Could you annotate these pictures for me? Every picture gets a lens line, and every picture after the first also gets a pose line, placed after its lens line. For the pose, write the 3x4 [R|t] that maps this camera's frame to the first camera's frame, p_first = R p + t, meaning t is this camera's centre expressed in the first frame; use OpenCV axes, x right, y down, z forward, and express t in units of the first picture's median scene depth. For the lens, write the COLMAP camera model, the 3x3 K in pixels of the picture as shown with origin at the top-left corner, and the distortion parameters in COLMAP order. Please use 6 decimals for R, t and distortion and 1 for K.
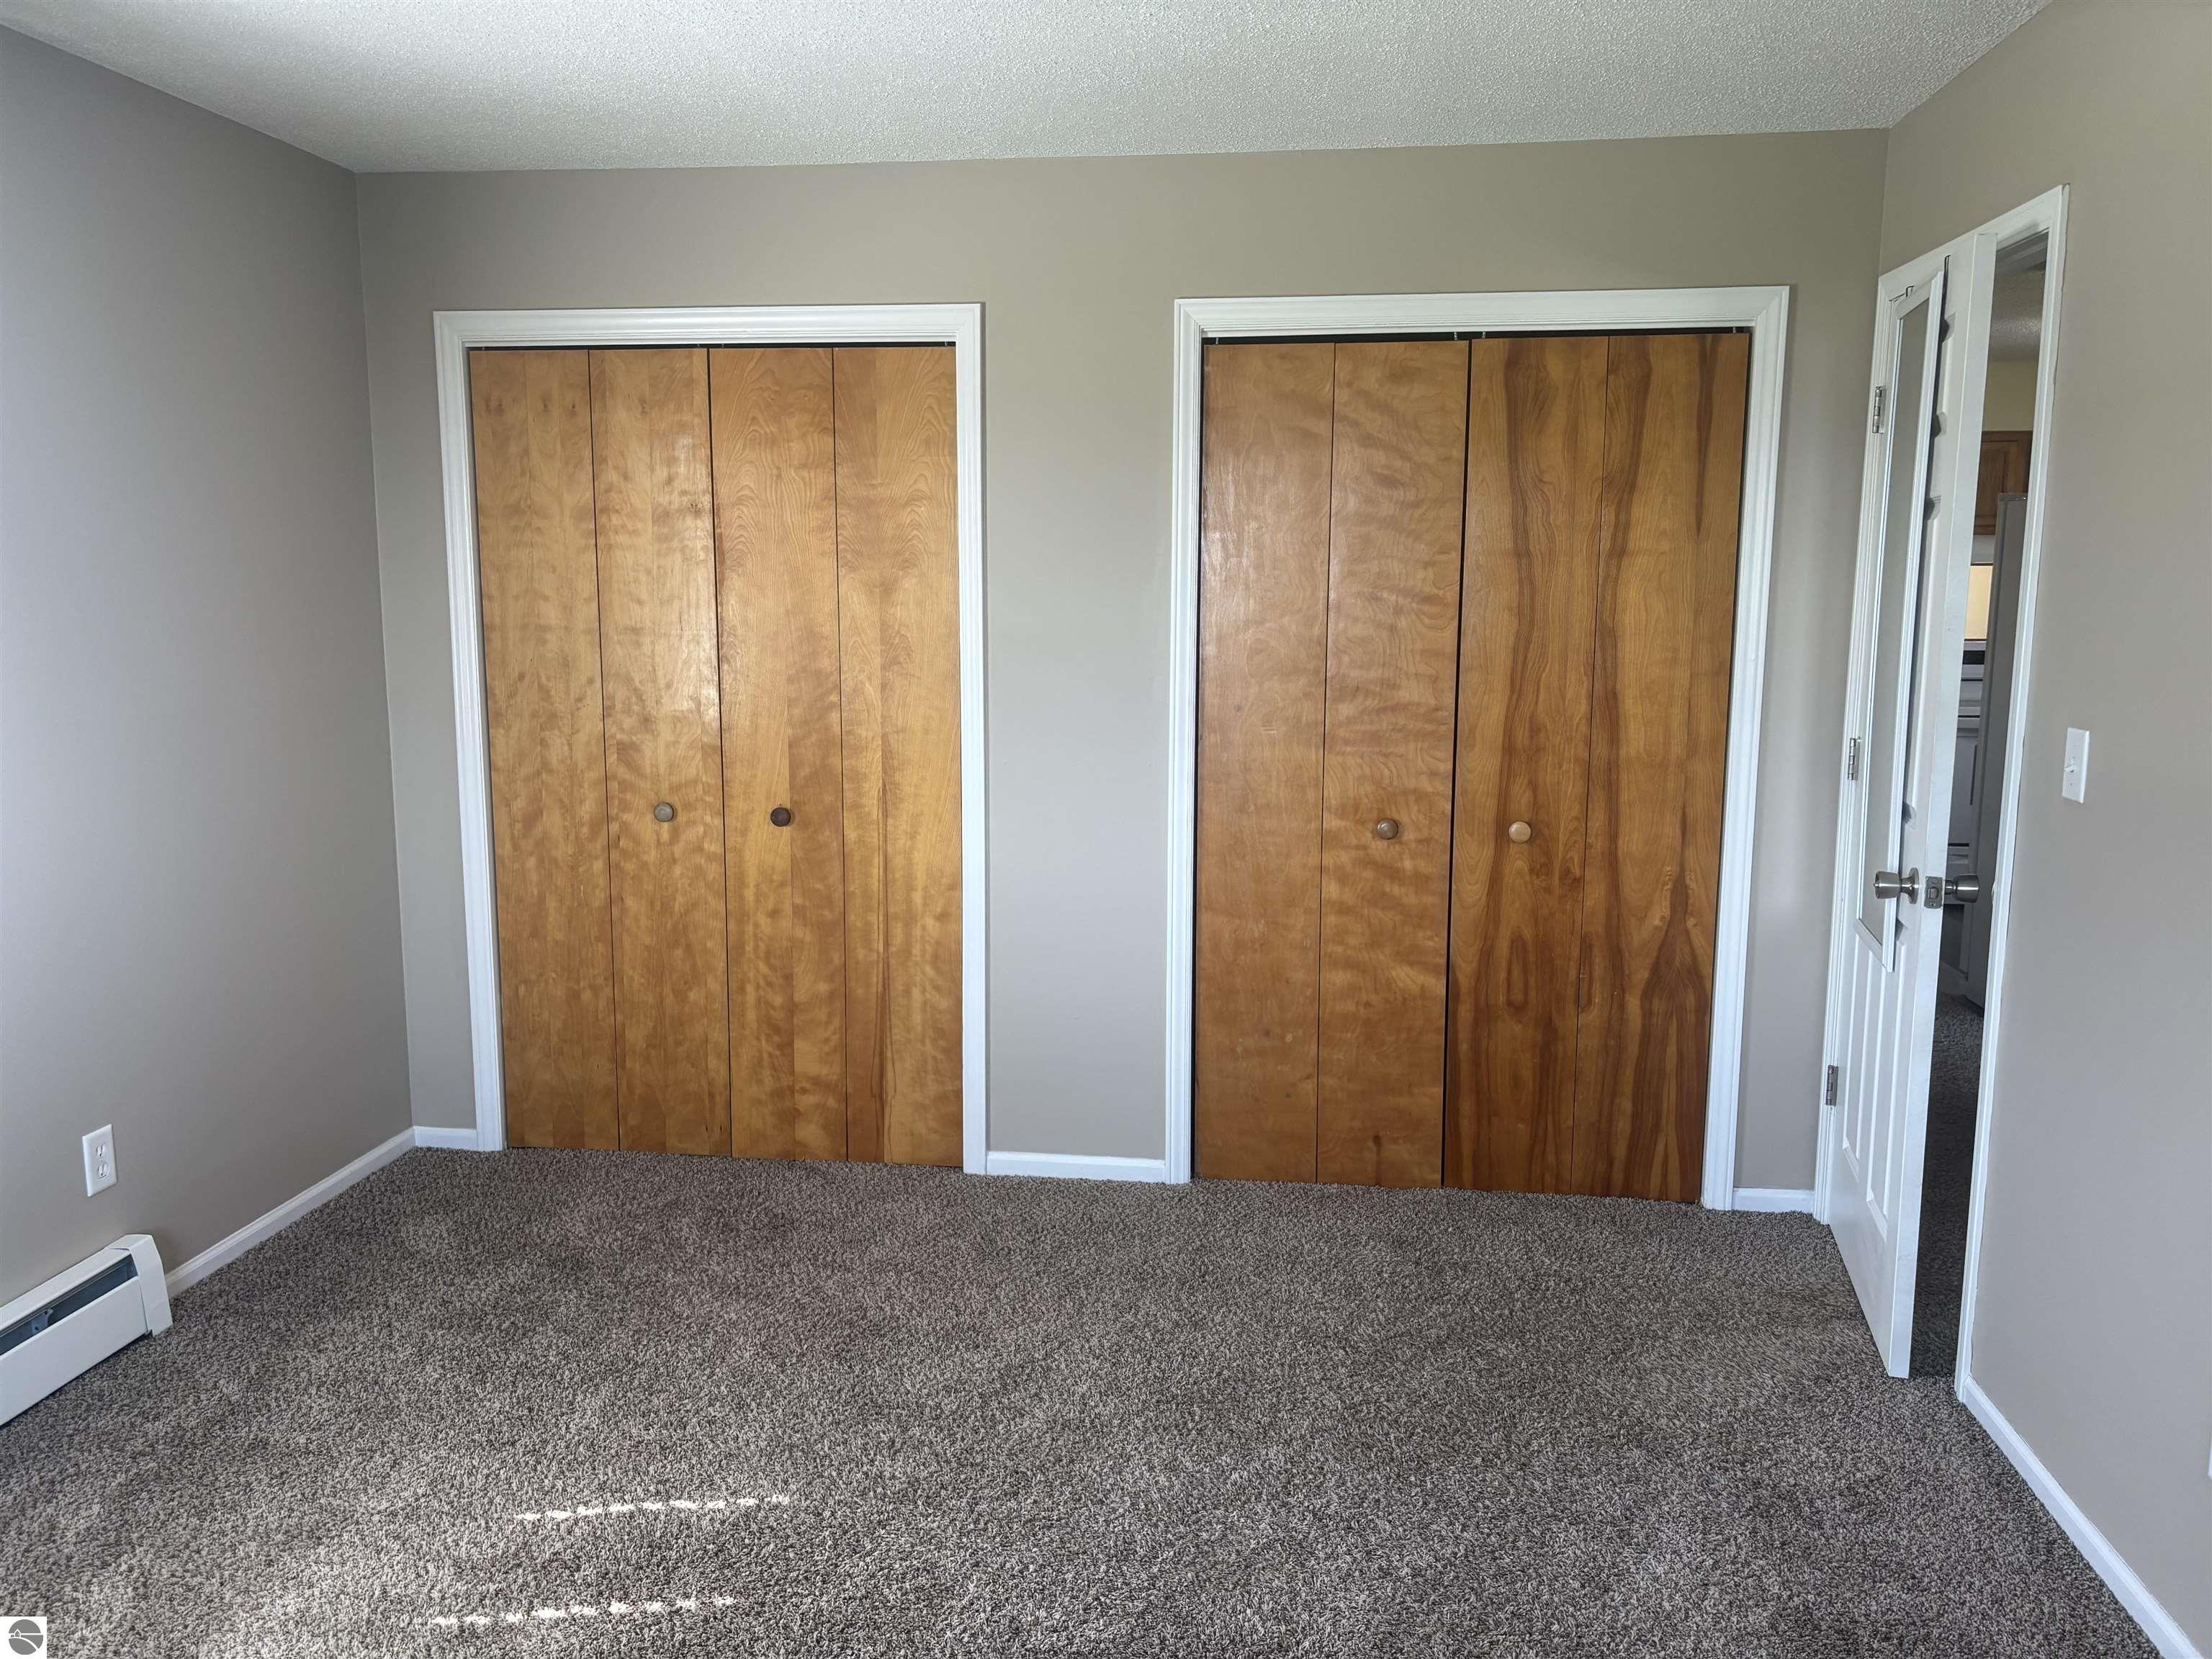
lens RADIAL K [[1678.1, 0, 1121.7], [0, 1678.1, 823.8], [0, 0, 1]] dist [0.004645, 0.018305]
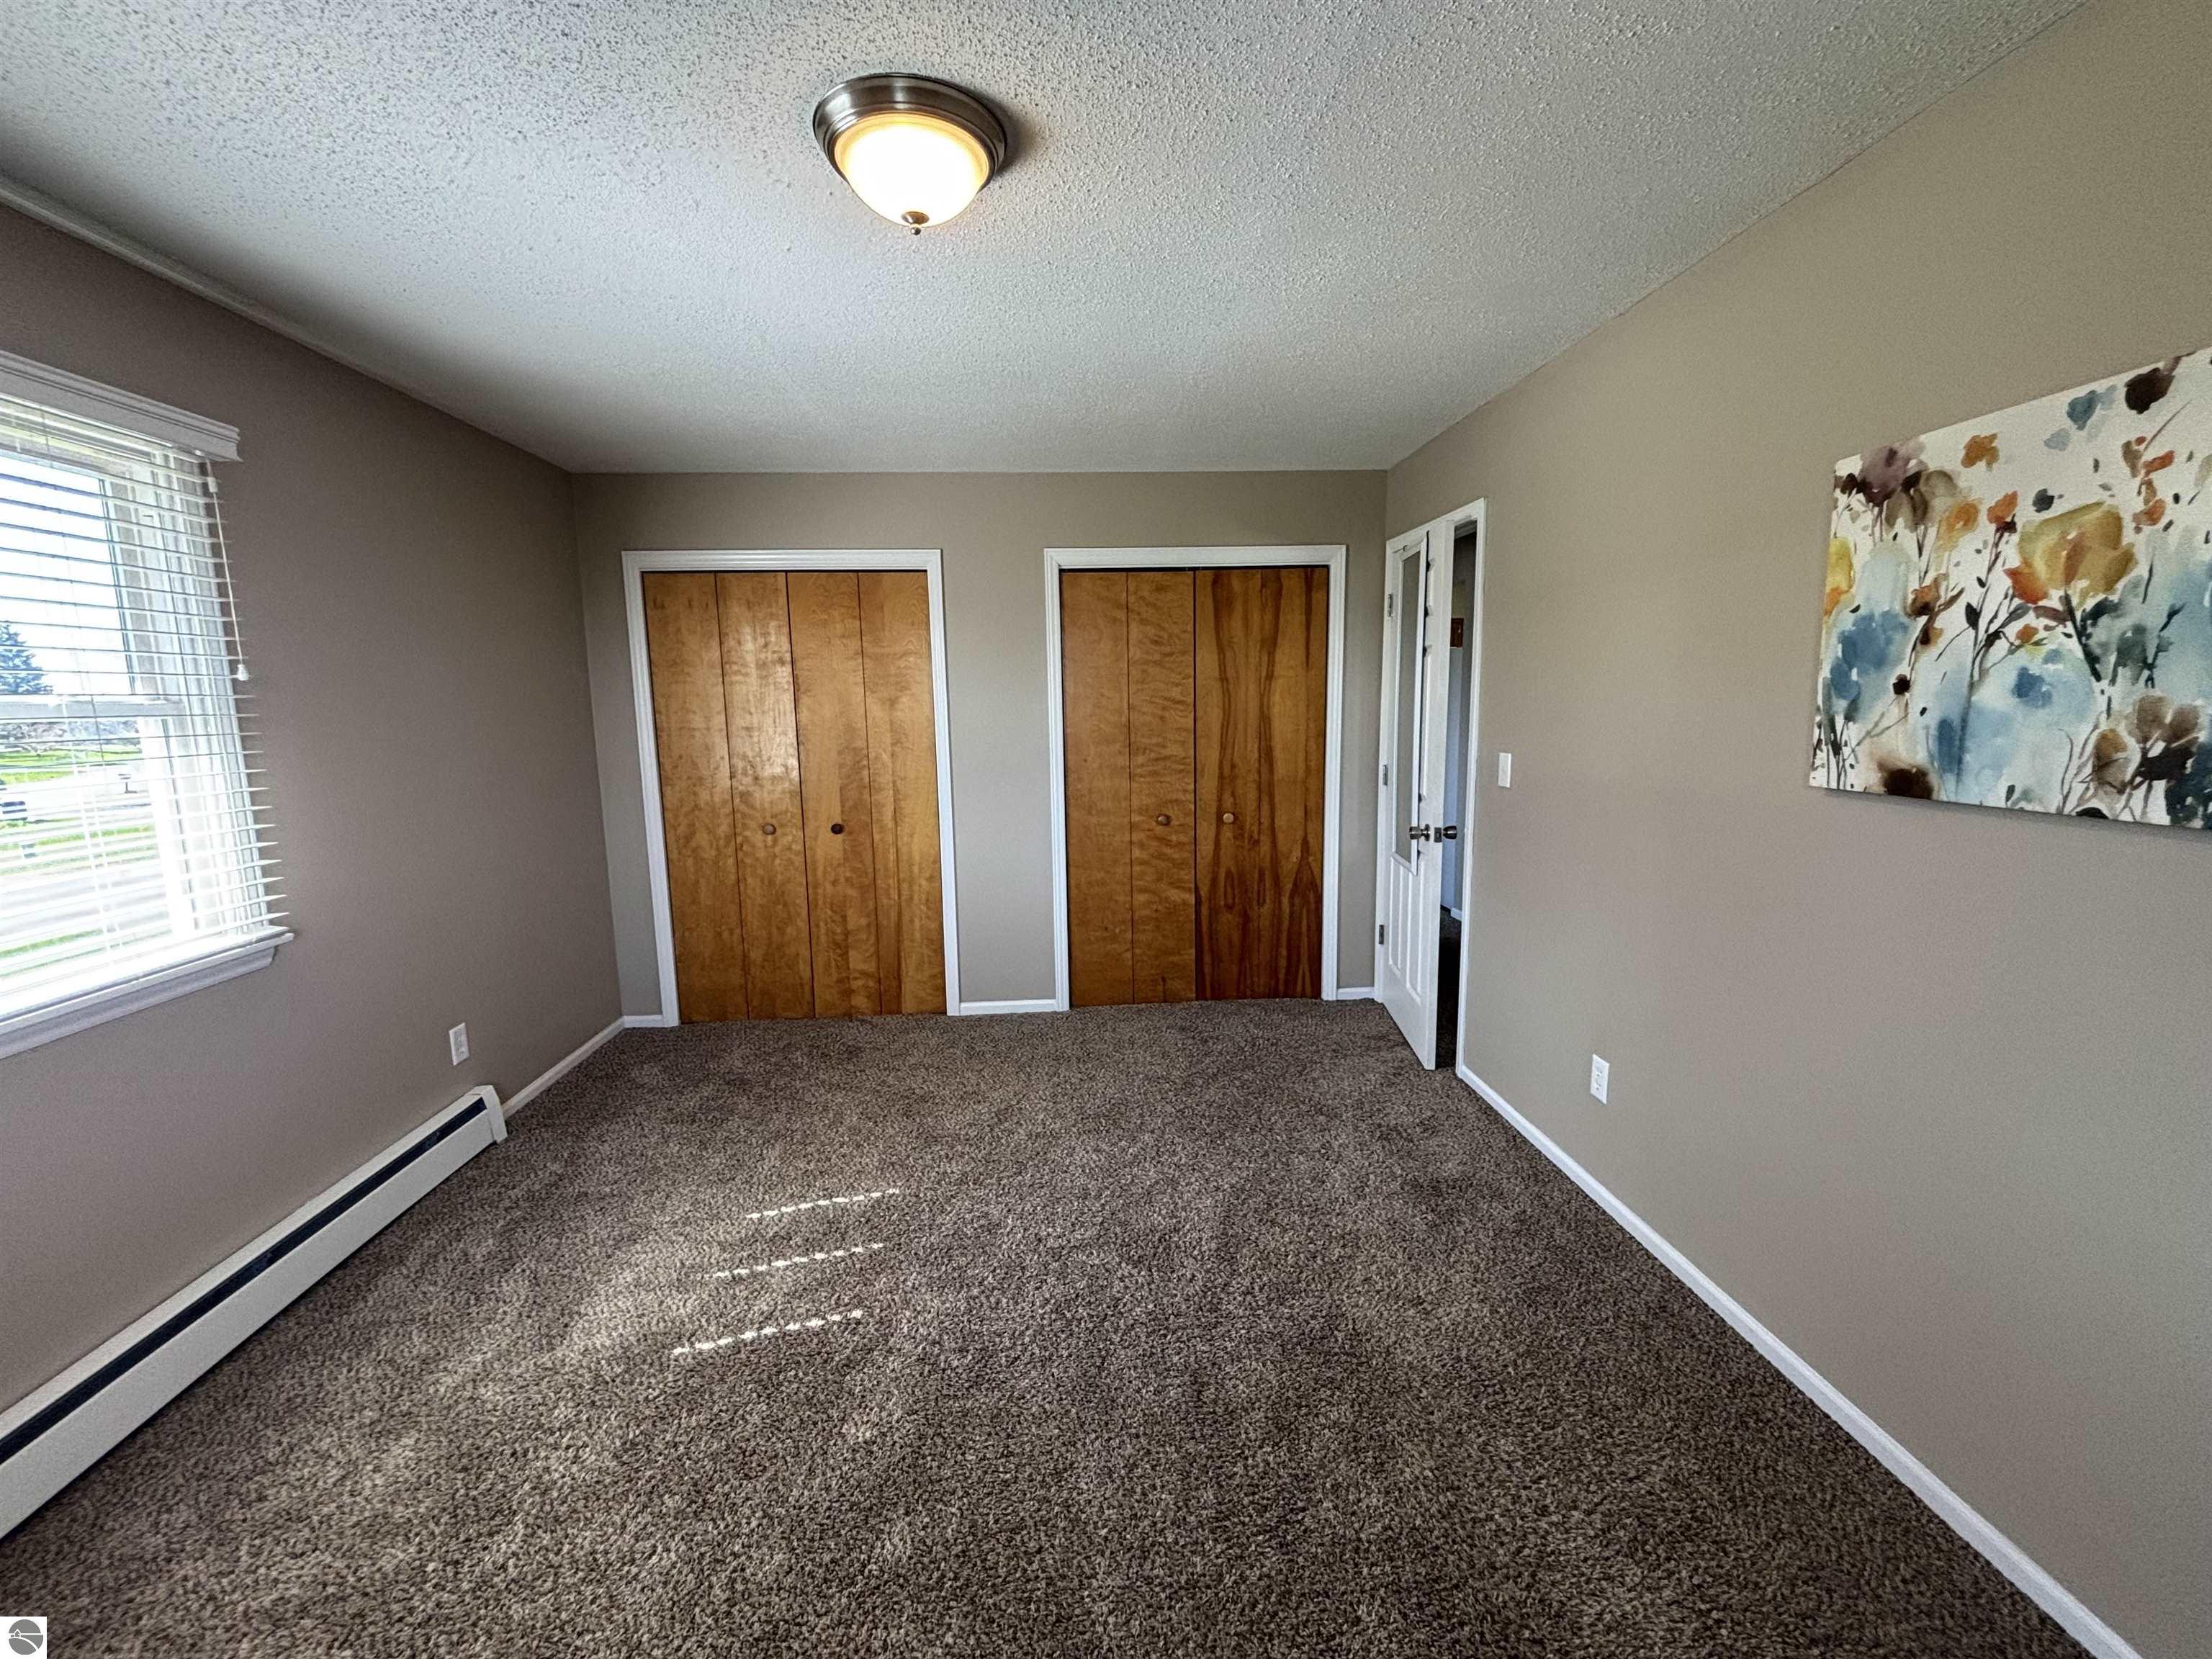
lens RADIAL K [[894.8, 0, 1106.6], [0, 894.8, 828.0], [0, 0, 1]] dist [0.000938, -0.000933]
pose [[0.981568, -0.046452, 0.185382, -0.102796], [0.048072, 0.998835, -0.004248, 0.014259], [-0.184969, 0.013081, 0.982657, -0.011870]]
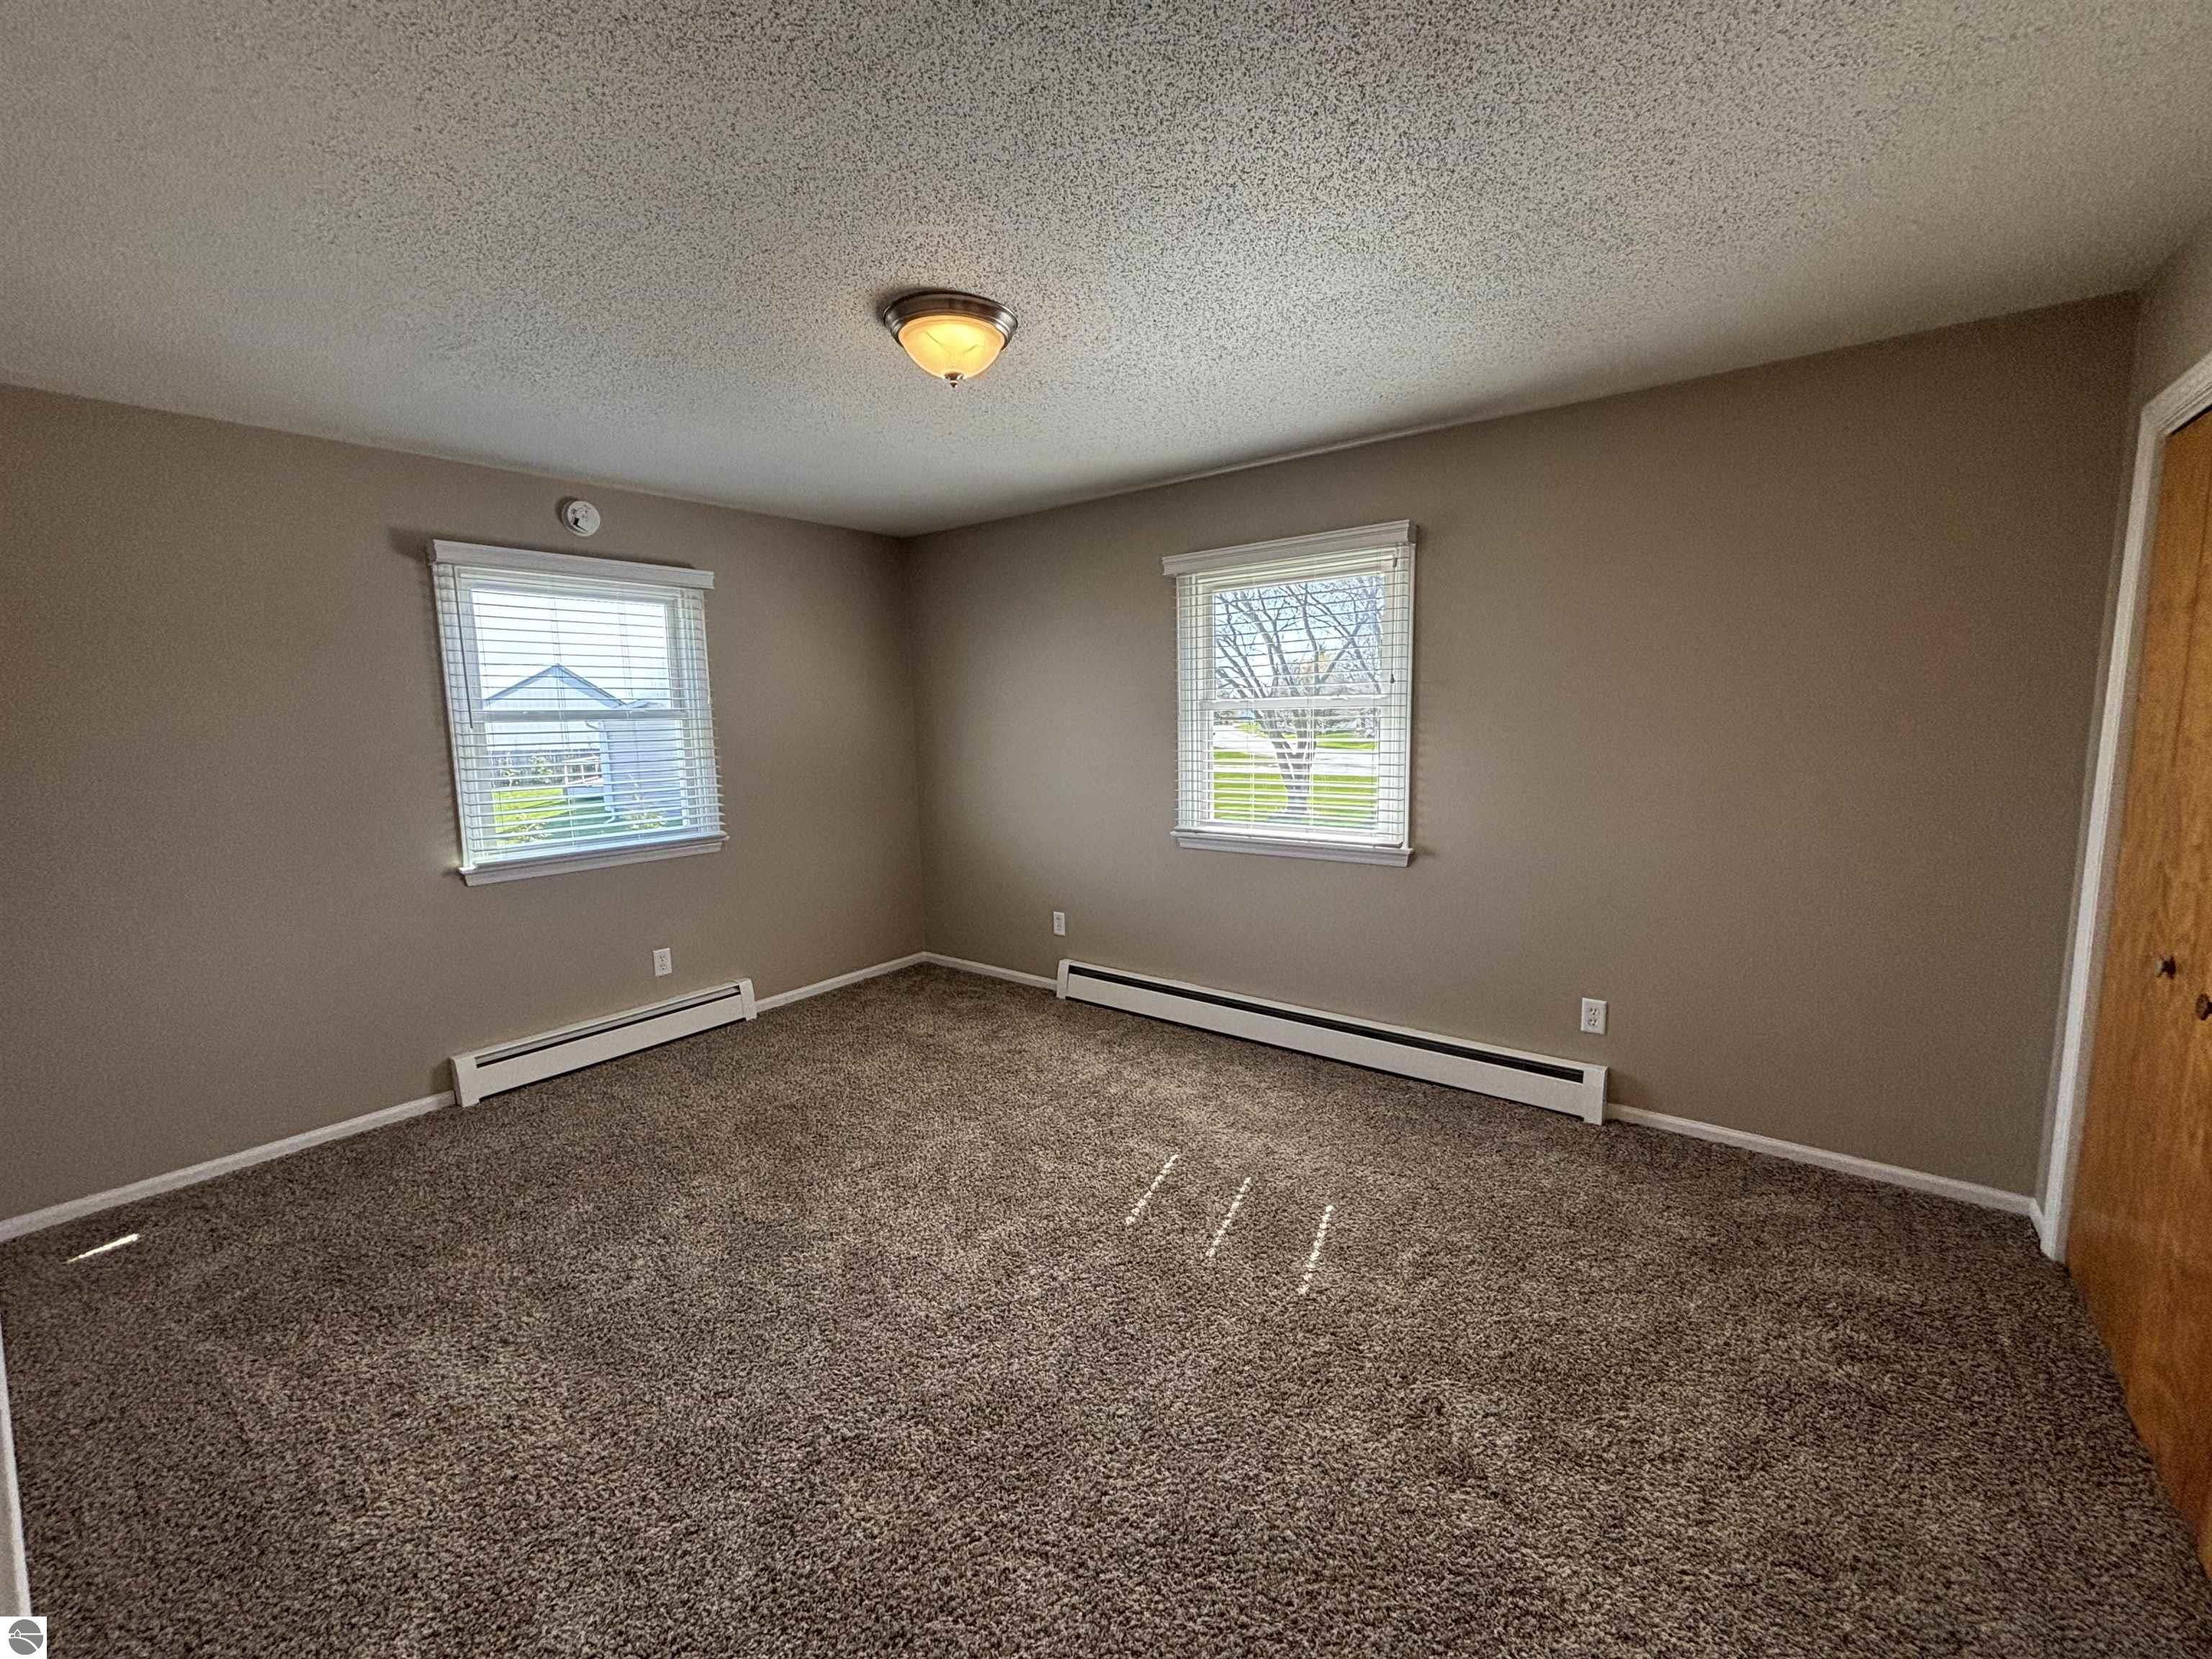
lens RADIAL K [[894.8, 0, 1109.5], [0, 894.8, 844.9], [0, 0, 1]] dist [0.000938, -0.000933]
pose [[-0.528704, 0.122800, -0.839876, 0.384547], [-0.106151, 0.972146, 0.208961, -0.106544], [0.842142, 0.199633, -0.500942, 0.854711]]
